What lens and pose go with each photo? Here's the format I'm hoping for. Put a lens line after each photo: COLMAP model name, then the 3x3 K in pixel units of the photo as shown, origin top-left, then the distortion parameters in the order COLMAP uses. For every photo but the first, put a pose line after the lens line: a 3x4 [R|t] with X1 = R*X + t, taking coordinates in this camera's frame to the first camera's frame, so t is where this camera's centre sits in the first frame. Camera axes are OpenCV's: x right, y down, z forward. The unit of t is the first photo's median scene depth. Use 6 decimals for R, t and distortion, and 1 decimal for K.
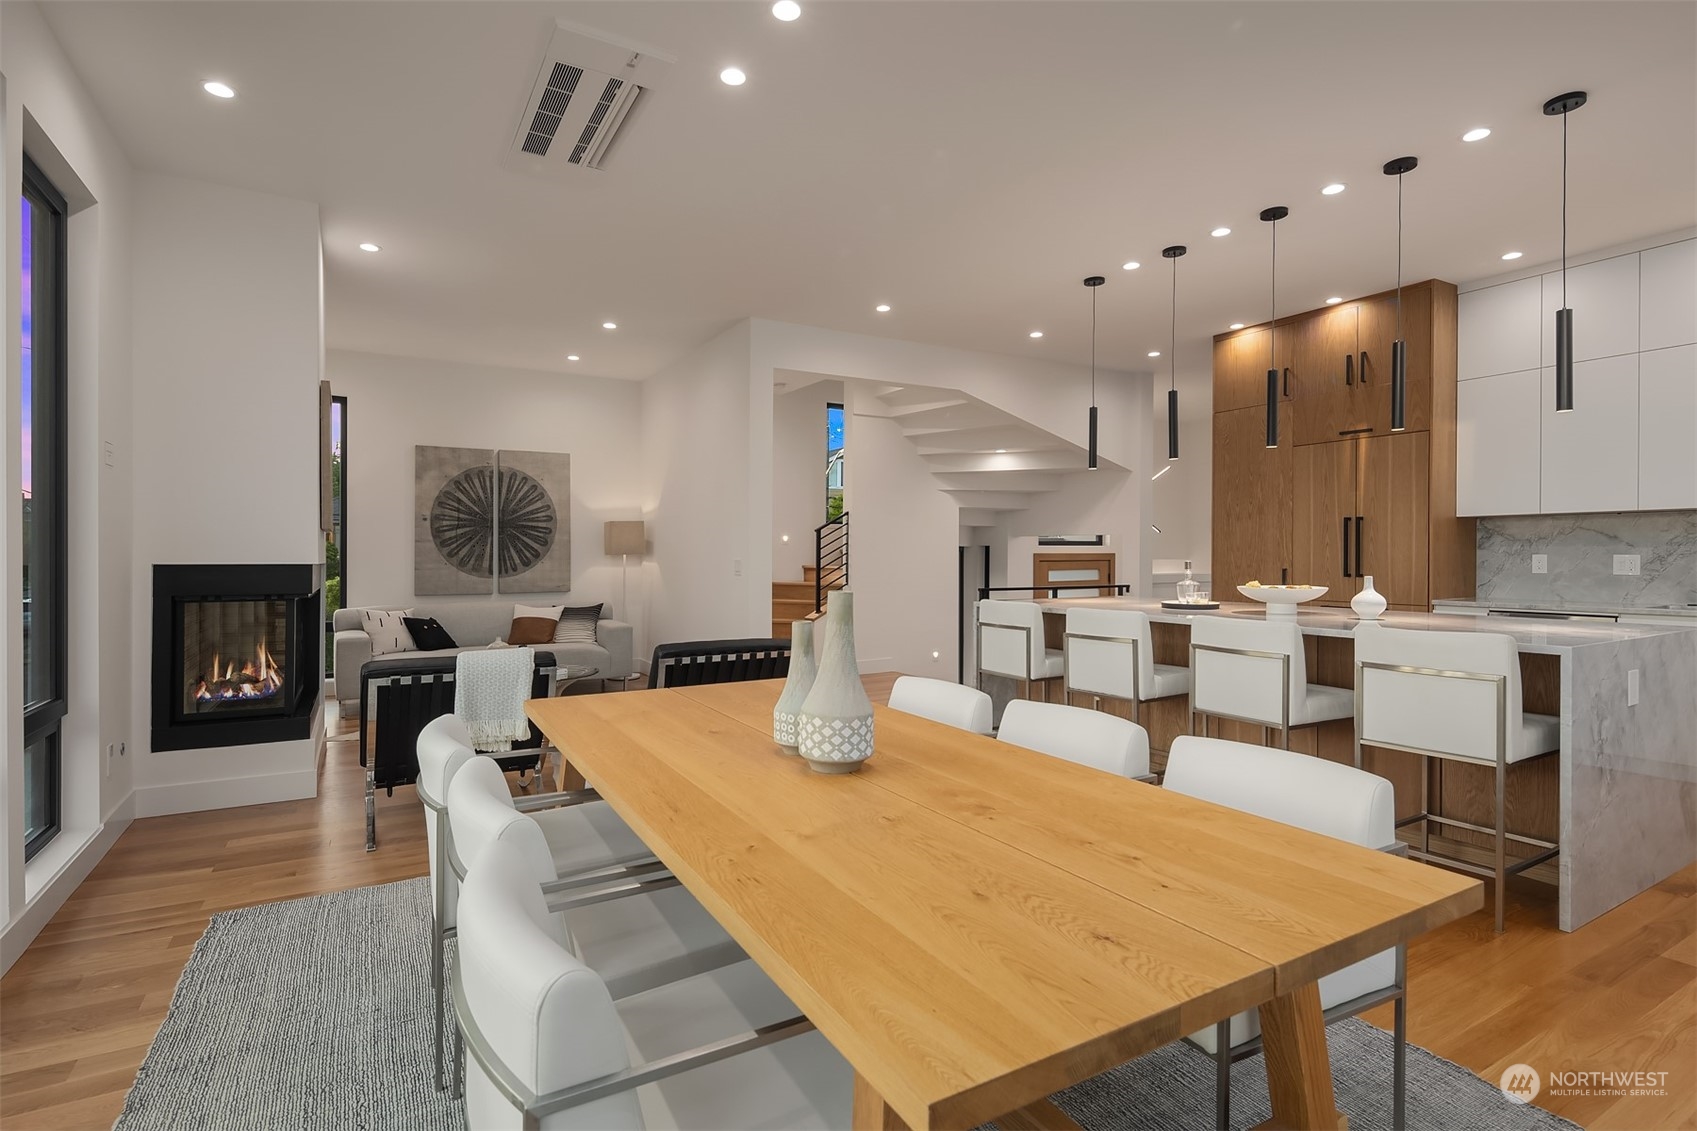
lens RADIAL K [[833.4, 0, 855.8], [0, 833.4, 555.3], [0, 0, 1]] dist [0.003982, 0.000134]
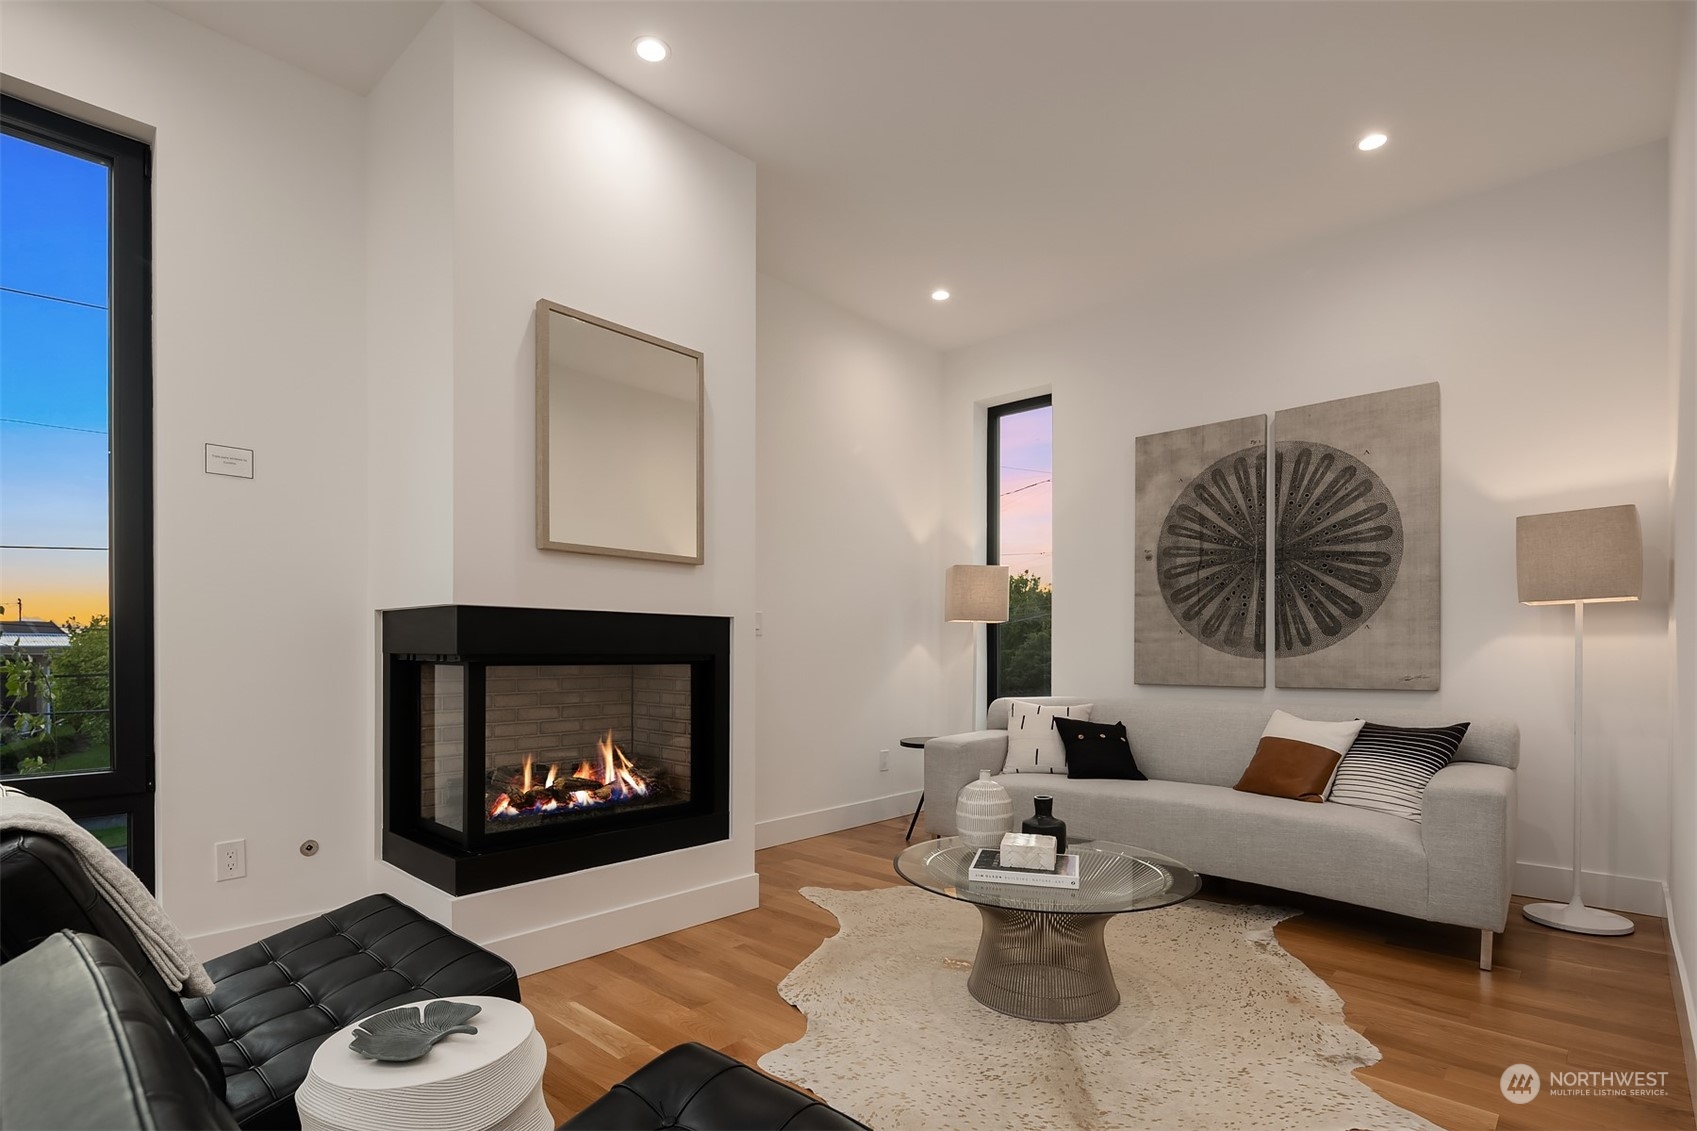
lens RADIAL K [[833.4, 0, 824.4], [0, 833.4, 648.3], [0, 0, 1]] dist [0.003982, 0.000134]
pose [[0.274851, -0.004403, -0.961477, -0.005185], [-0.003248, 0.999980, -0.005507, 0.025291], [0.961481, 0.004636, 0.274831, 0.596558]]
